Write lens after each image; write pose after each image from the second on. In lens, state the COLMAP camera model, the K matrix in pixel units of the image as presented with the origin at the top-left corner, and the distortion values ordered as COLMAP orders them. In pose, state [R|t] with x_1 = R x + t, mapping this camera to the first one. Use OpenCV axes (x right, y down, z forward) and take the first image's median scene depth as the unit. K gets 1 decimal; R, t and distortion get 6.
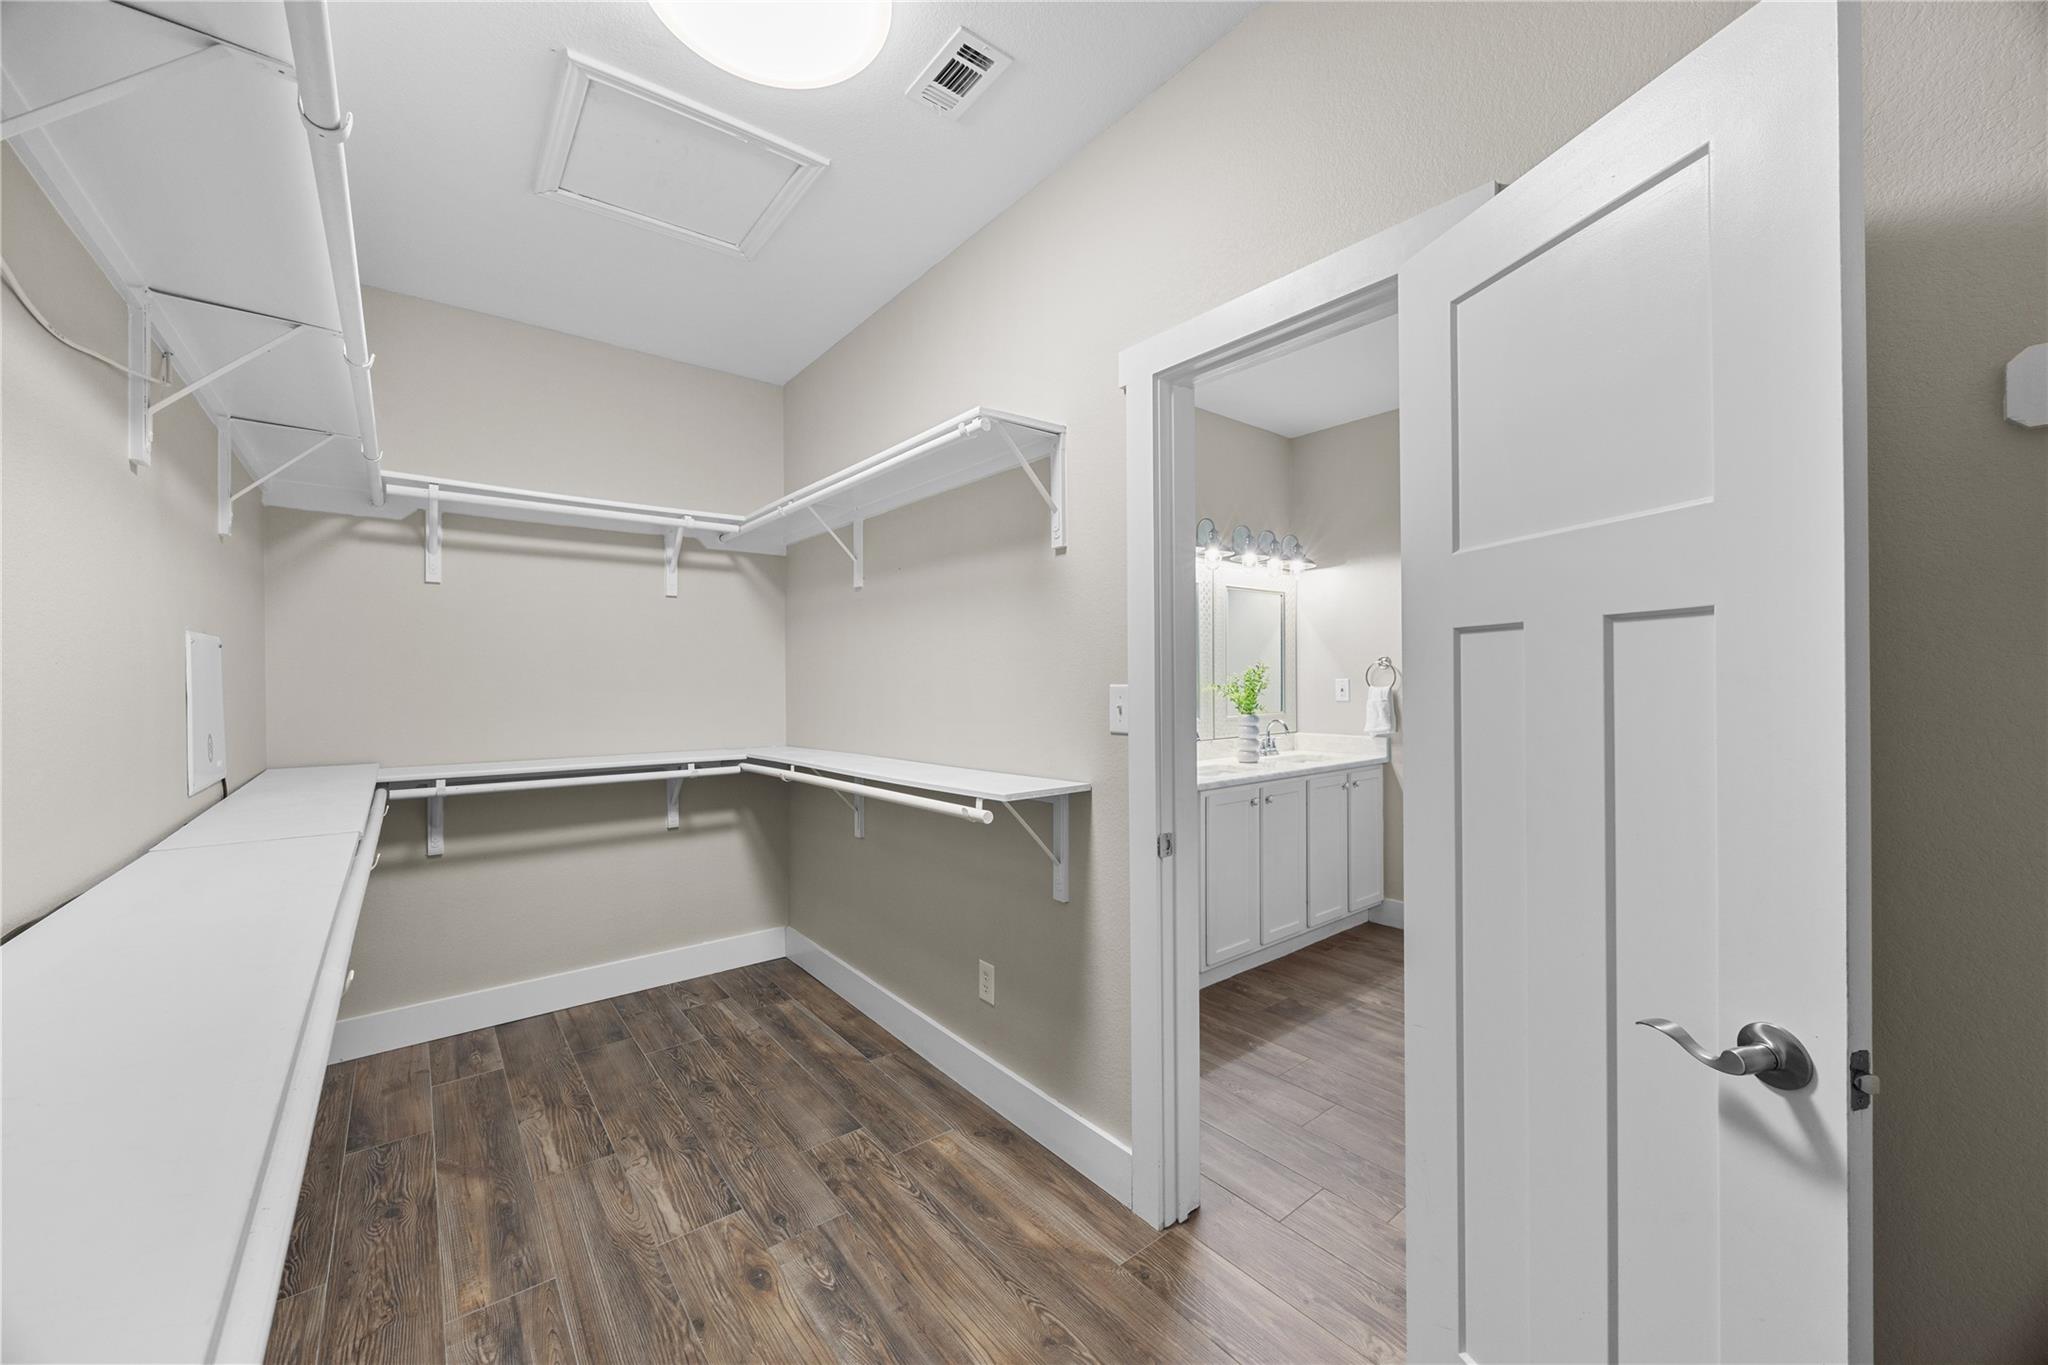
lens RADIAL K [[772.0, 0, 1030.9], [0, 772.0, 687.8], [0, 0, 1]] dist [-0.005732, 0.000729]
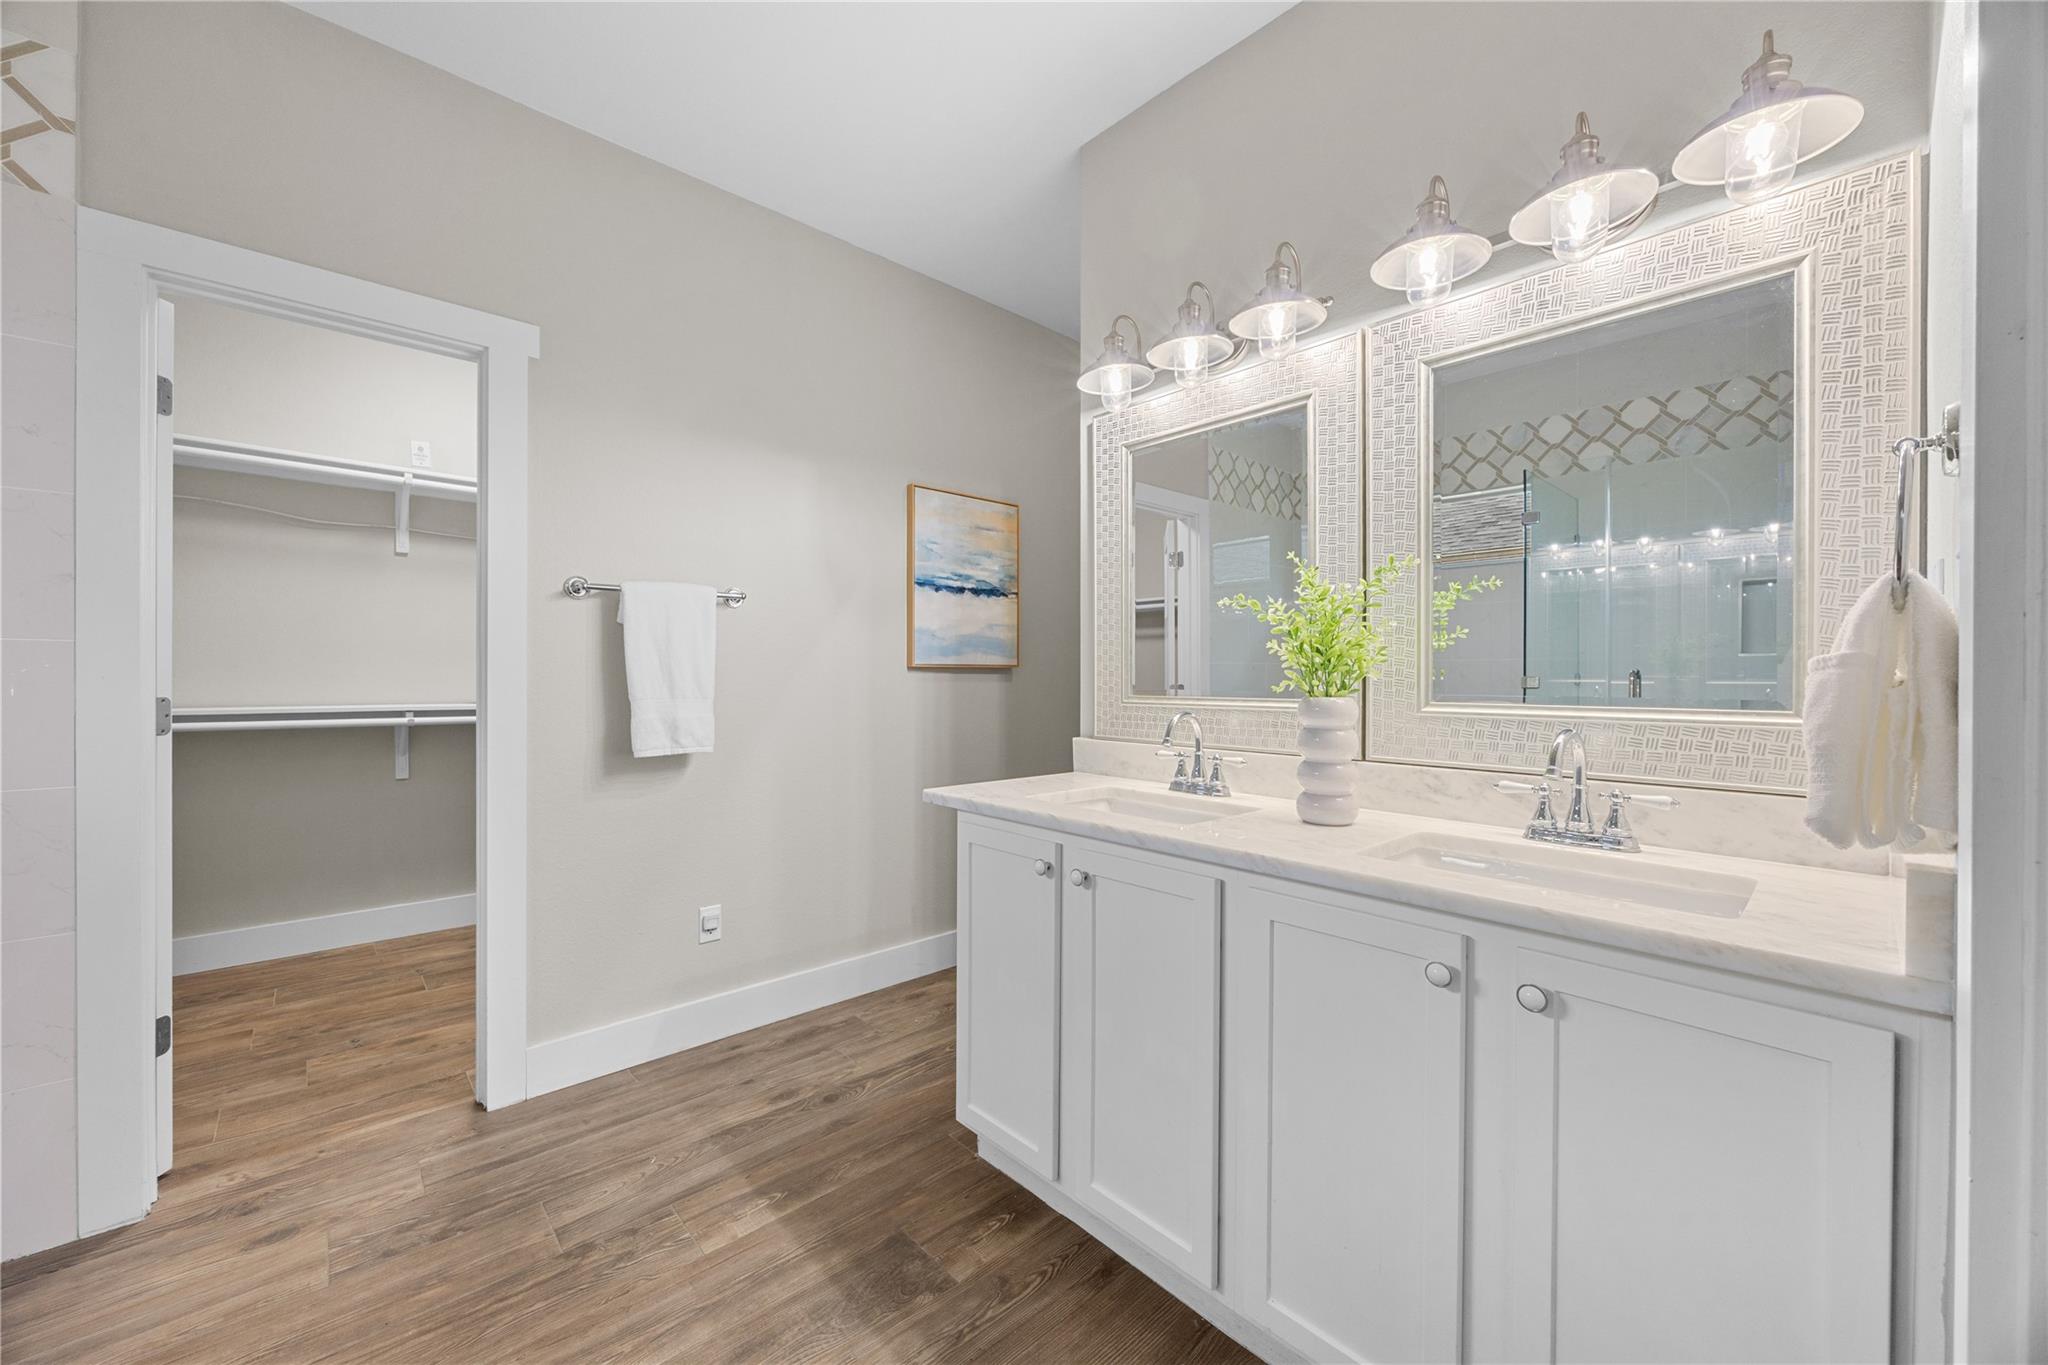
lens RADIAL K [[772.0, 0, 1029.0], [0, 772.0, 678.7], [0, 0, 1]] dist [-0.005732, 0.000729]
pose [[0.058592, 0.004582, -0.998272, 0.875962], [-0.007014, 0.999967, 0.004178, 0.033063], [0.998257, 0.006757, 0.058622, 1.103363]]
